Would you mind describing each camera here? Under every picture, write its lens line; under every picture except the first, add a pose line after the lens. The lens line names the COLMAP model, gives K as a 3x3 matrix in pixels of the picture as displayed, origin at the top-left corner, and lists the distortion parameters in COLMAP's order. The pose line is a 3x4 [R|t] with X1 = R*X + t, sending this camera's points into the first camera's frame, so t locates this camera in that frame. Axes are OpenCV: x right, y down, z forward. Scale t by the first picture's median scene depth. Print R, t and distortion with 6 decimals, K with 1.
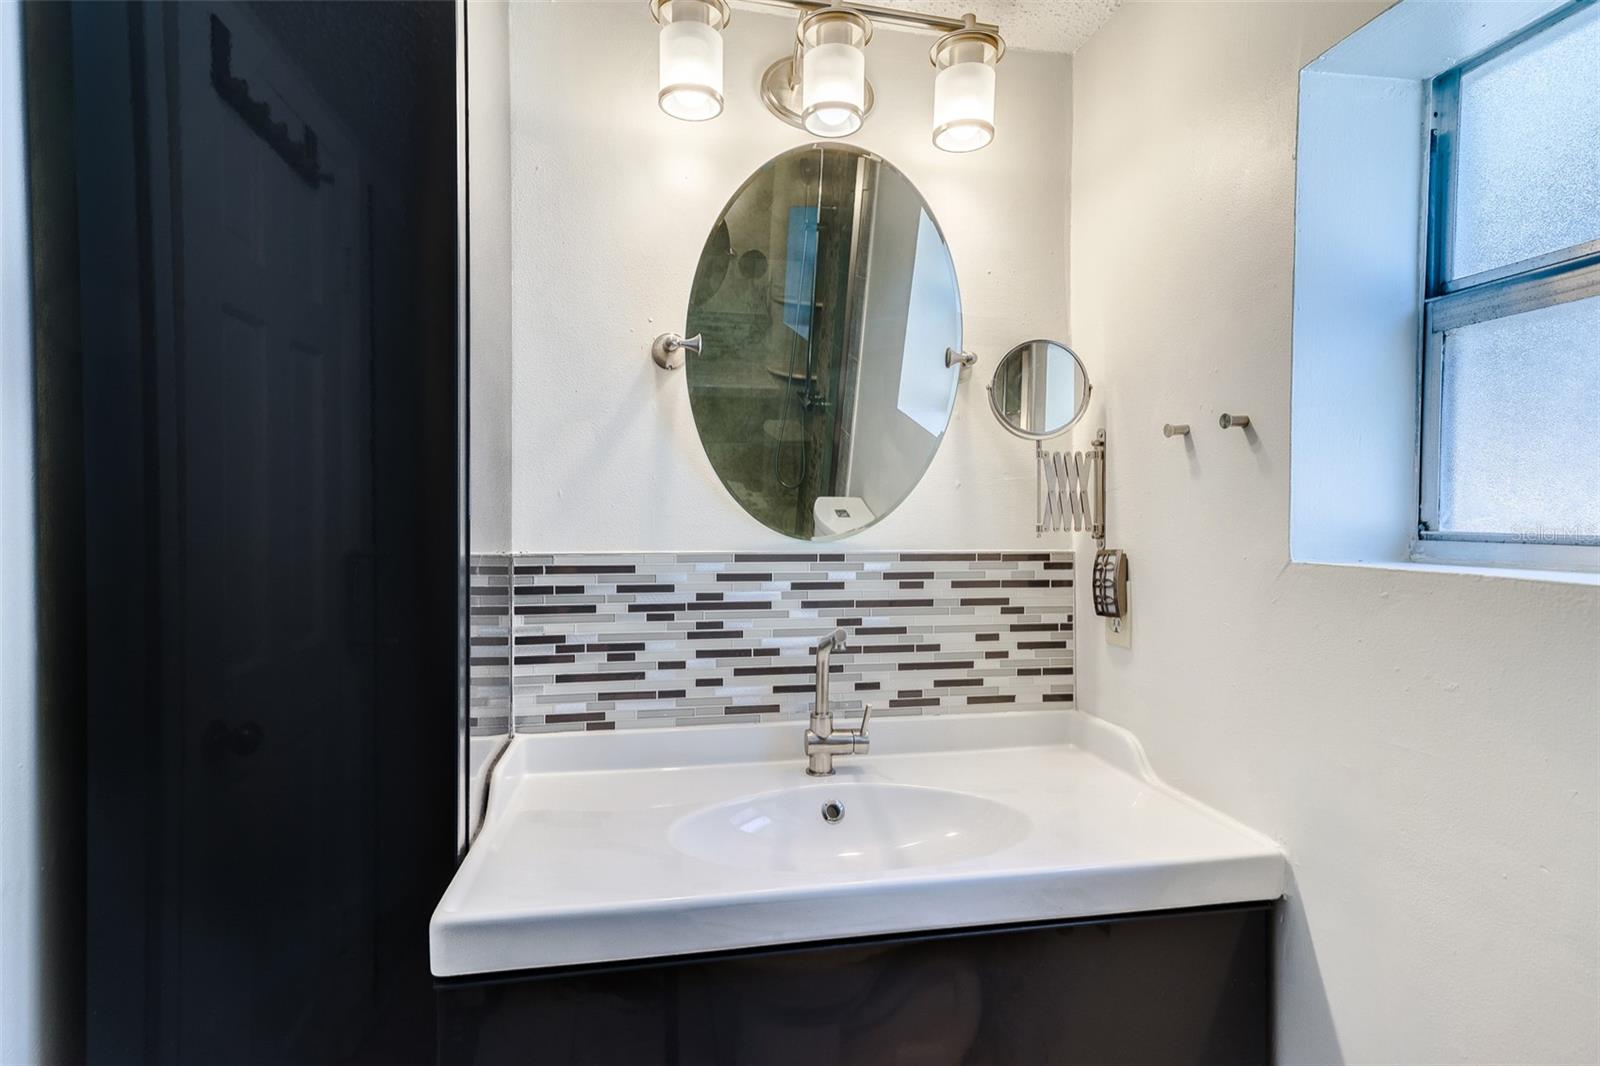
lens RADIAL K [[781.0, 0, 805.5], [0, 781.0, 530.5], [0, 0, 1]] dist [0.015352, 0.012341]
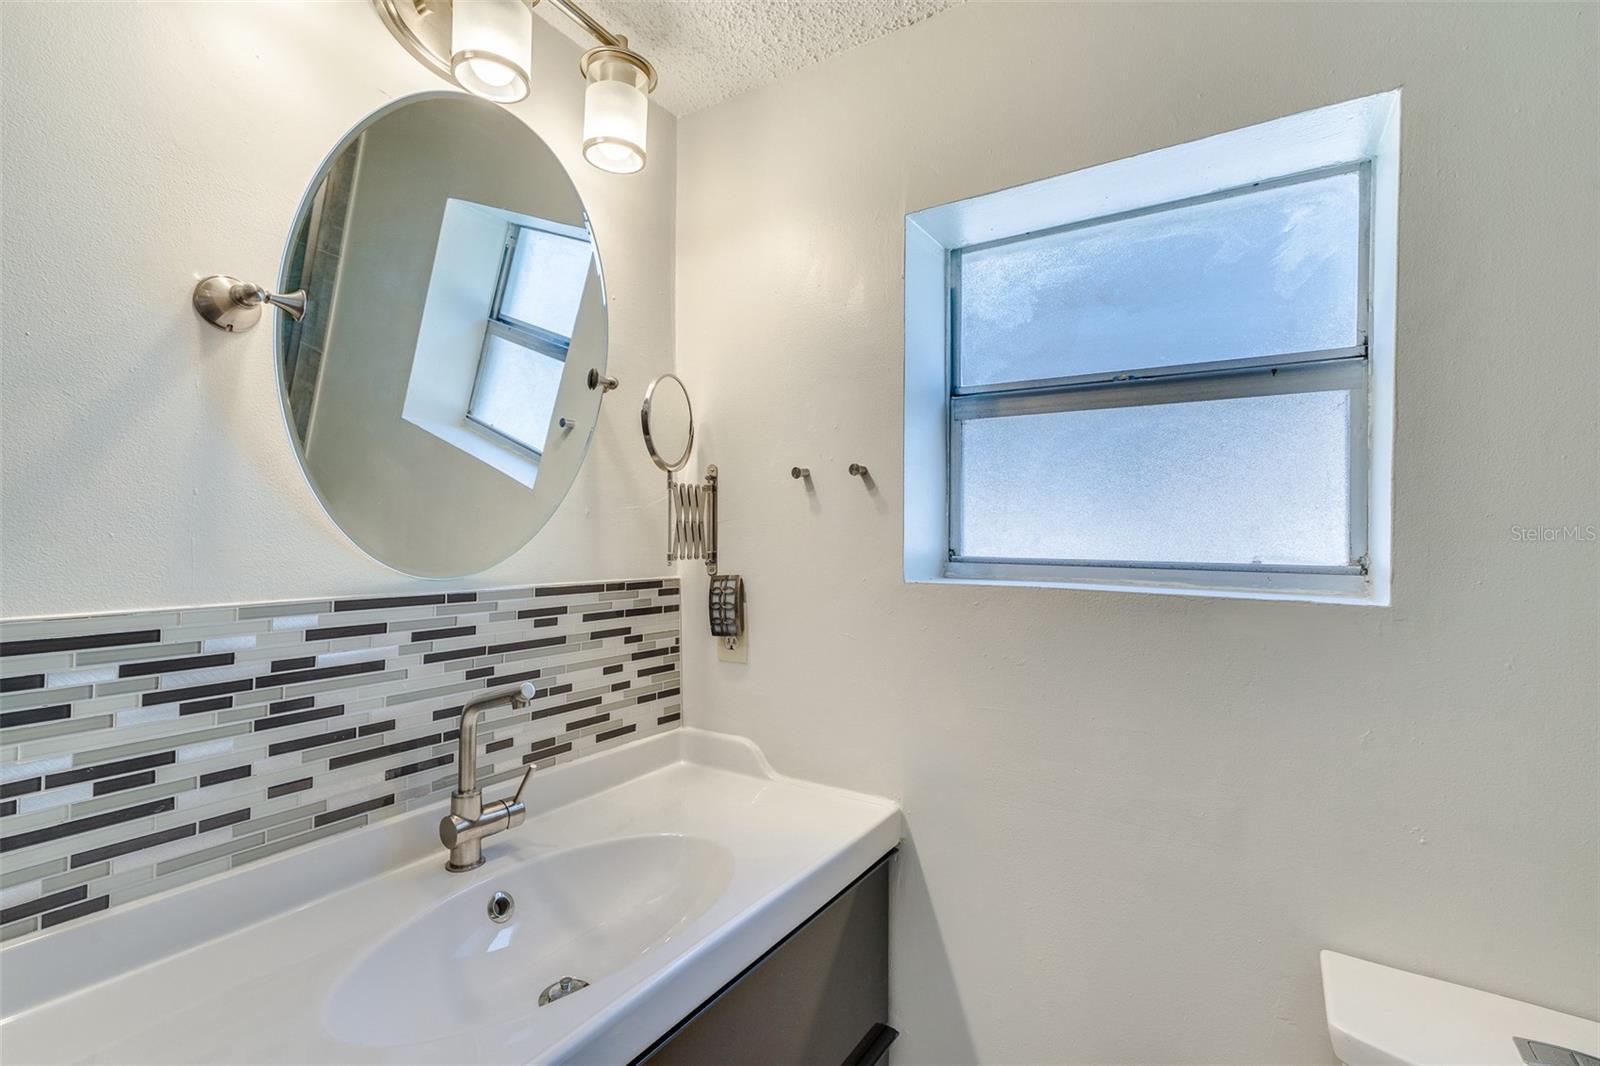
lens RADIAL K [[733.6, 0, 798.5], [0, 733.6, 529.9], [0, 0, 1]] dist [0.001855, 0.011554]
pose [[0.687214, 0.007034, 0.726421, -0.289314], [0.010562, 0.999751, -0.019672, -0.017804], [-0.726378, 0.021191, 0.686968, 0.212139]]
